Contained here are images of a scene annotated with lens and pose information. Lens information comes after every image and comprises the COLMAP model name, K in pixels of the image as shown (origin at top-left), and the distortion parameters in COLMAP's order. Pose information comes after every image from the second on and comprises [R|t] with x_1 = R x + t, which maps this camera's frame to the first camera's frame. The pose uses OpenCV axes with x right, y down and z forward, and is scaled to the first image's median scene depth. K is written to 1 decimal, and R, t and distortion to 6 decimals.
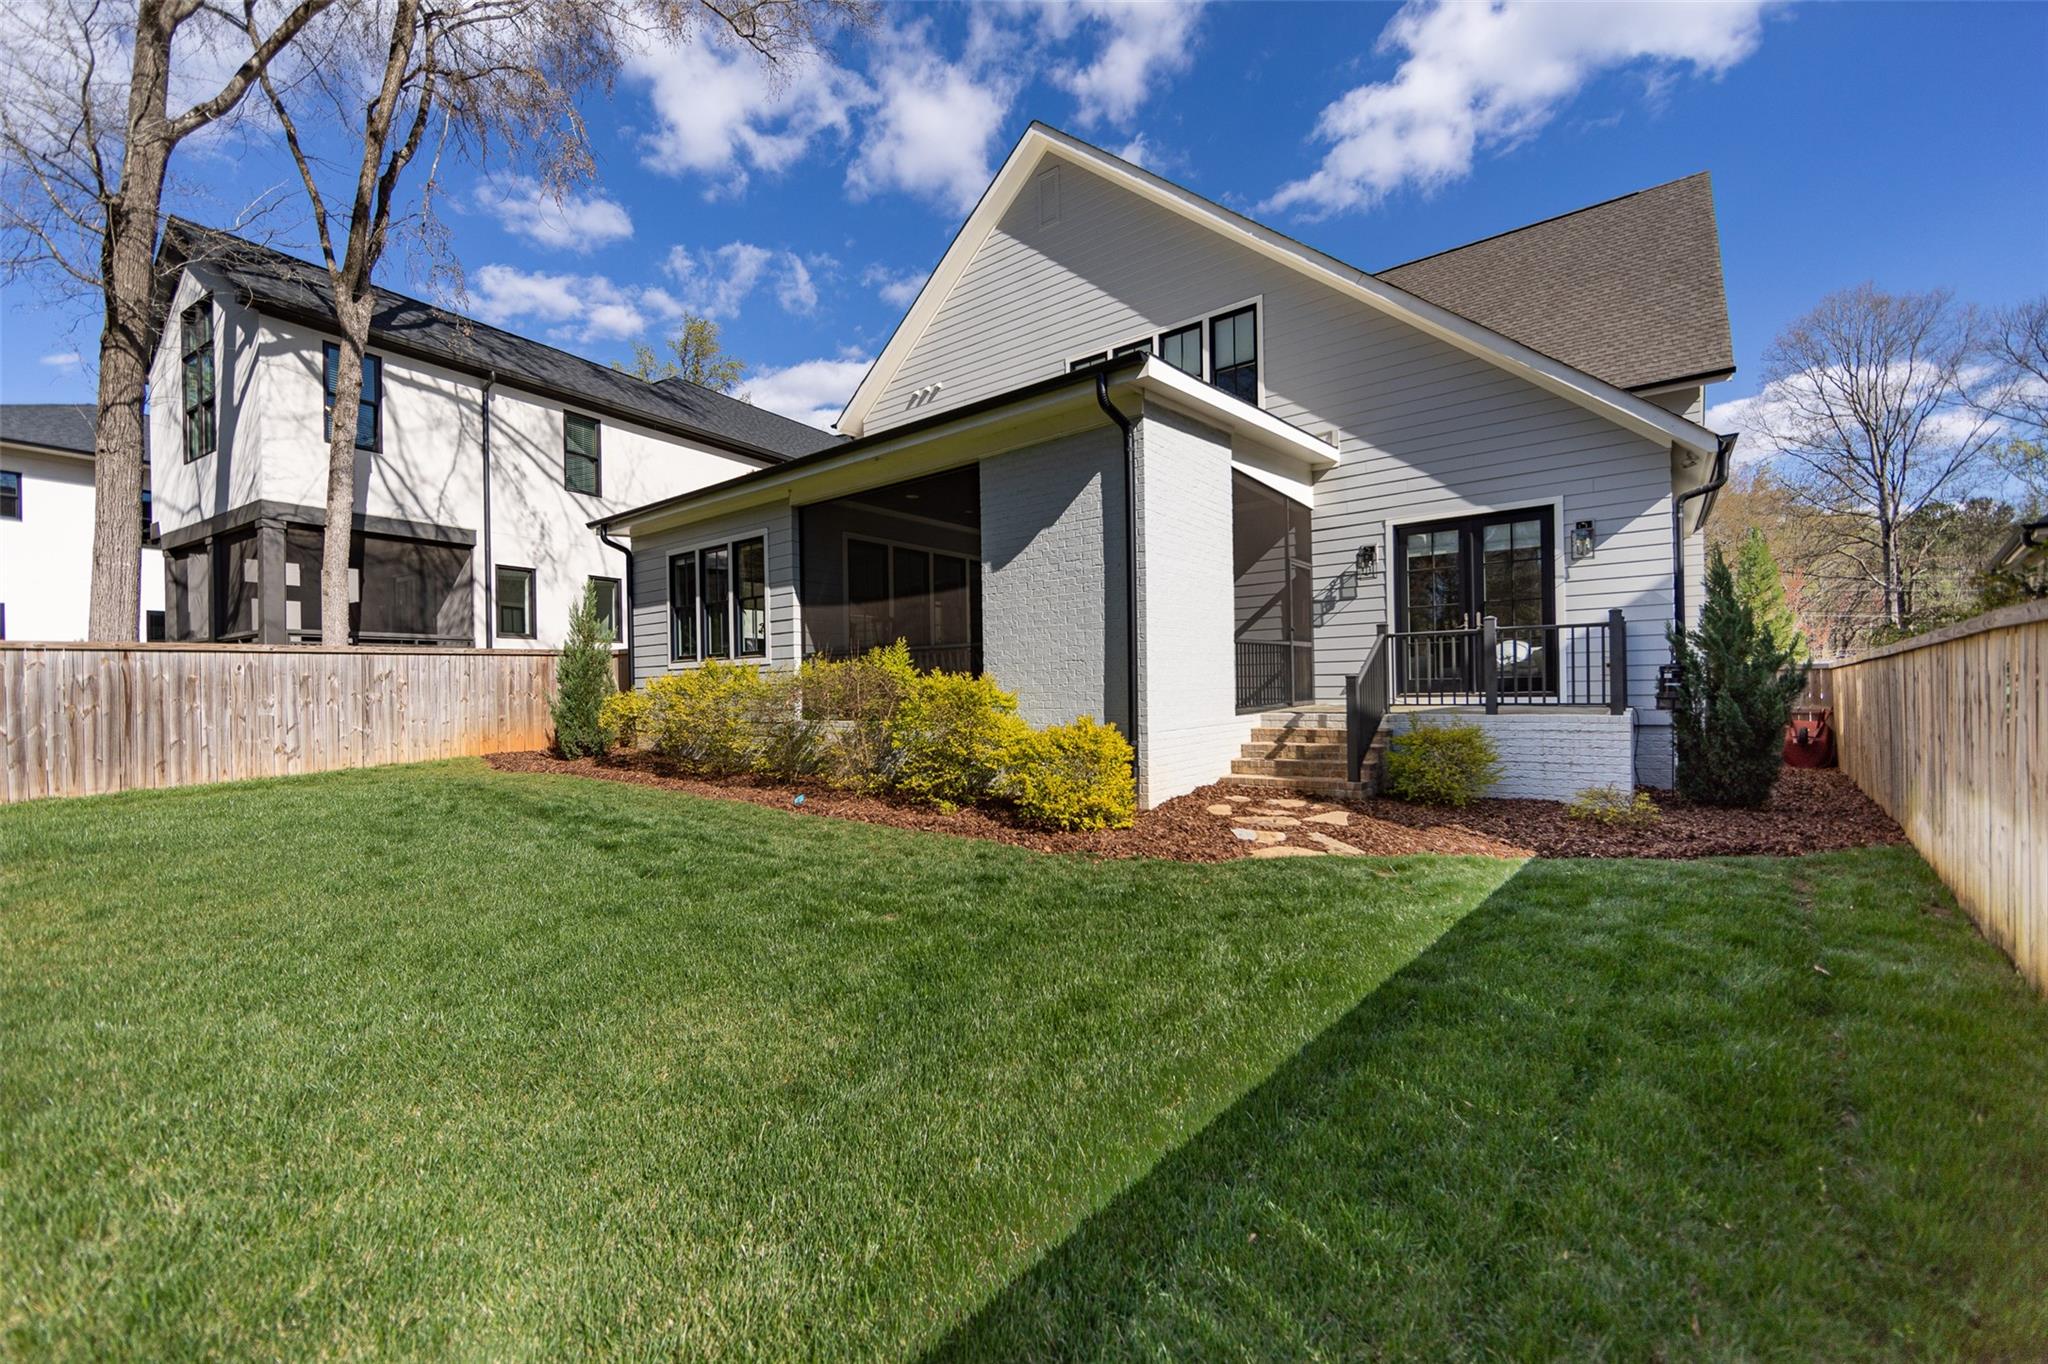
lens RADIAL K [[810.2, 0, 1022.0], [0, 810.2, 683.7], [0, 0, 1]] dist [-0.001486, -0.000608]
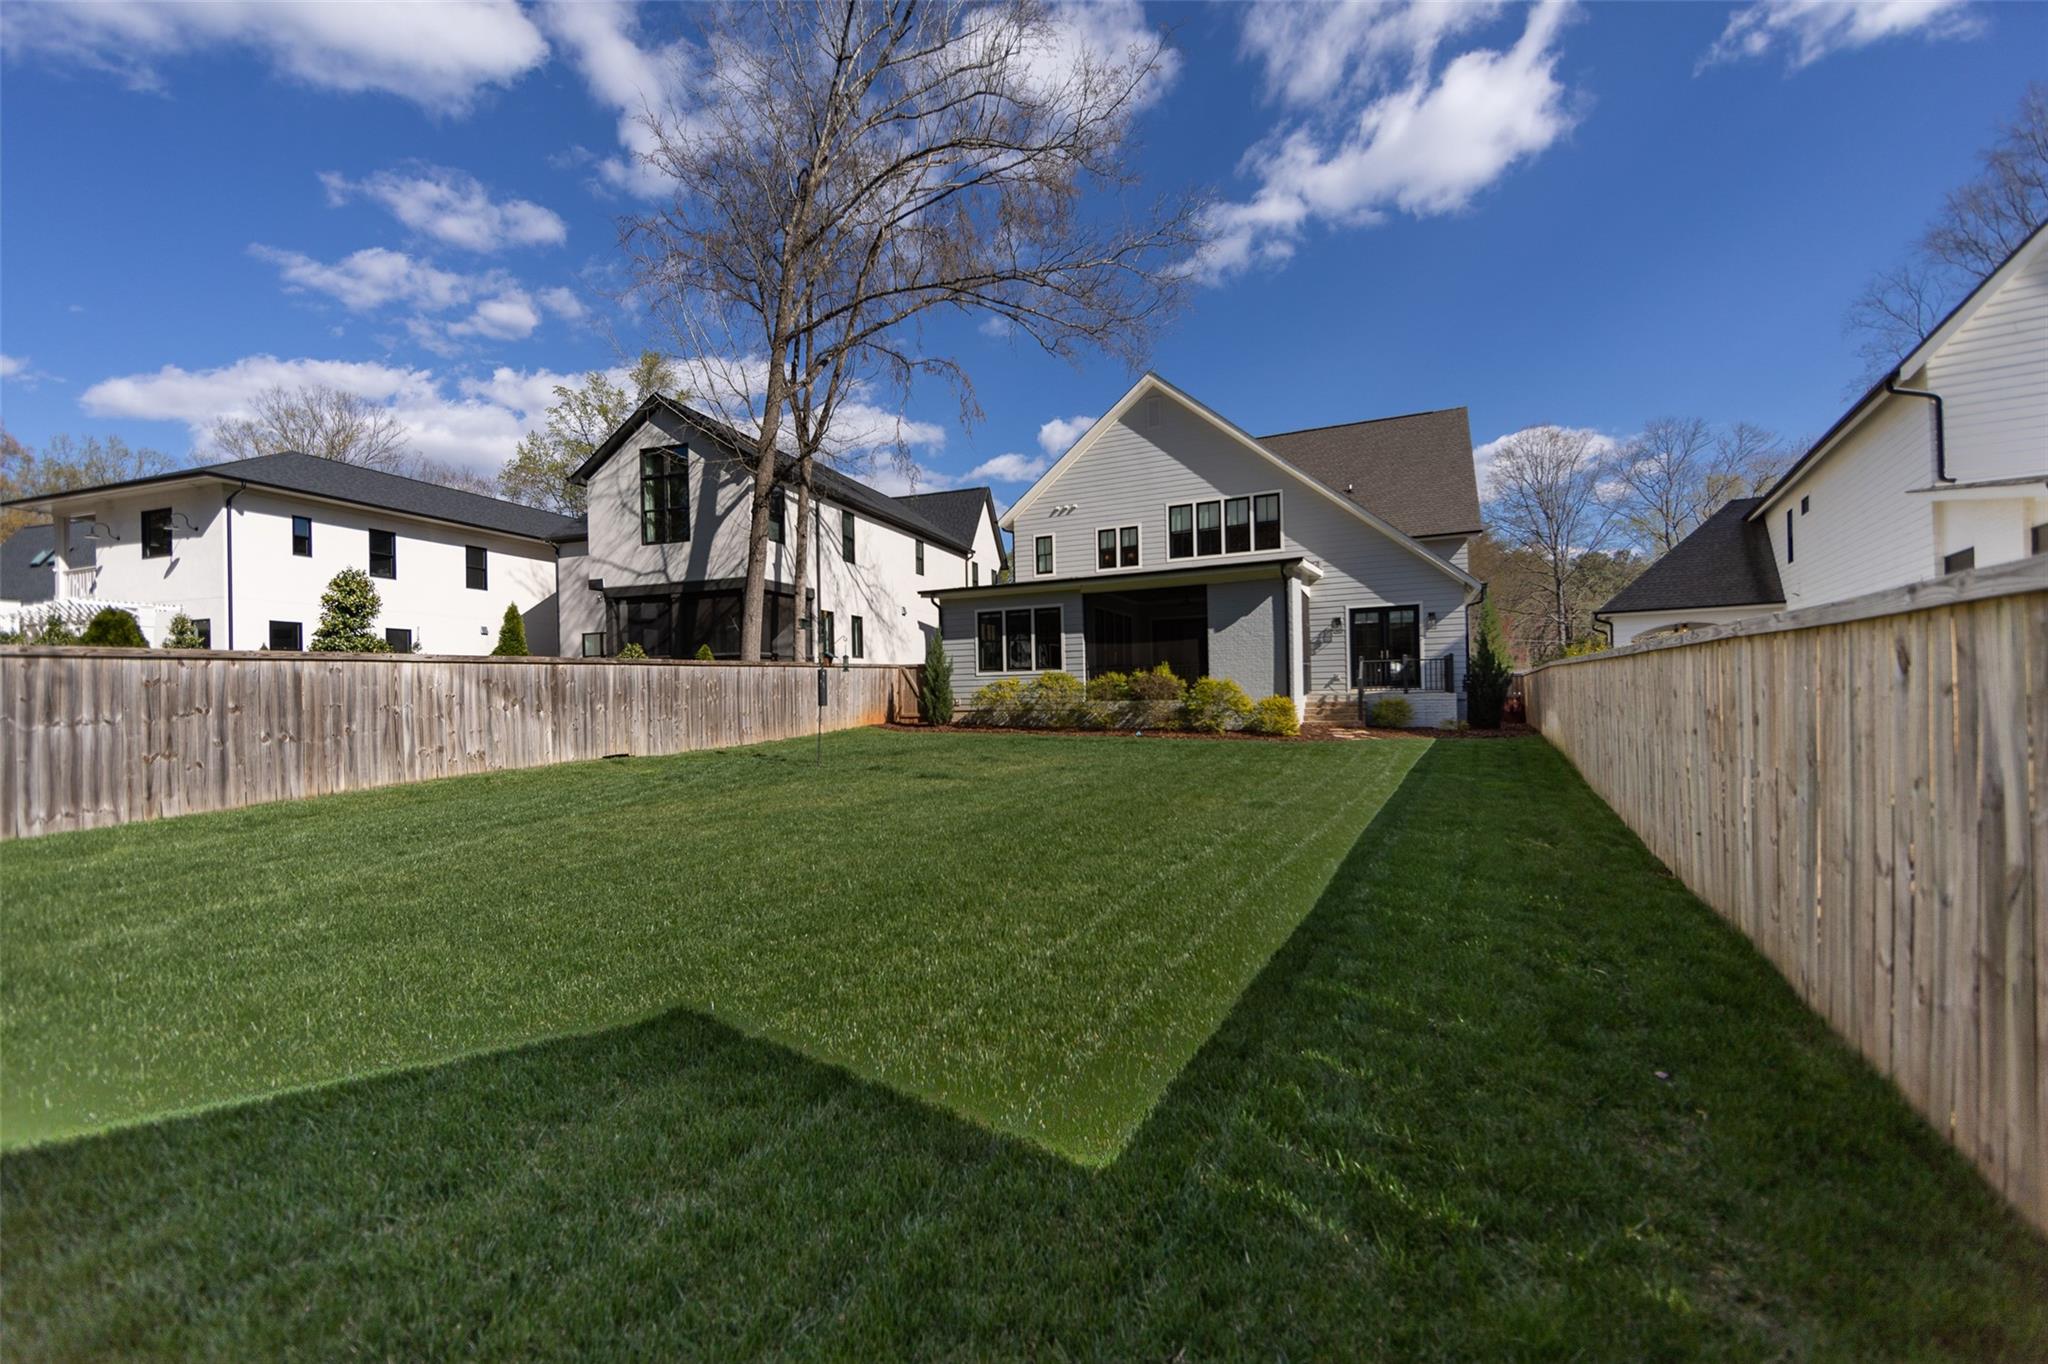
lens RADIAL K [[810.2, 0, 1023.0], [0, 810.2, 686.2], [0, 0, 1]] dist [-0.001486, -0.000608]
pose [[0.975103, -0.002158, 0.221743, -0.850835], [0.003402, 0.999981, -0.005230, 0.017574], [-0.221727, 0.005854, 0.975091, -0.888210]]
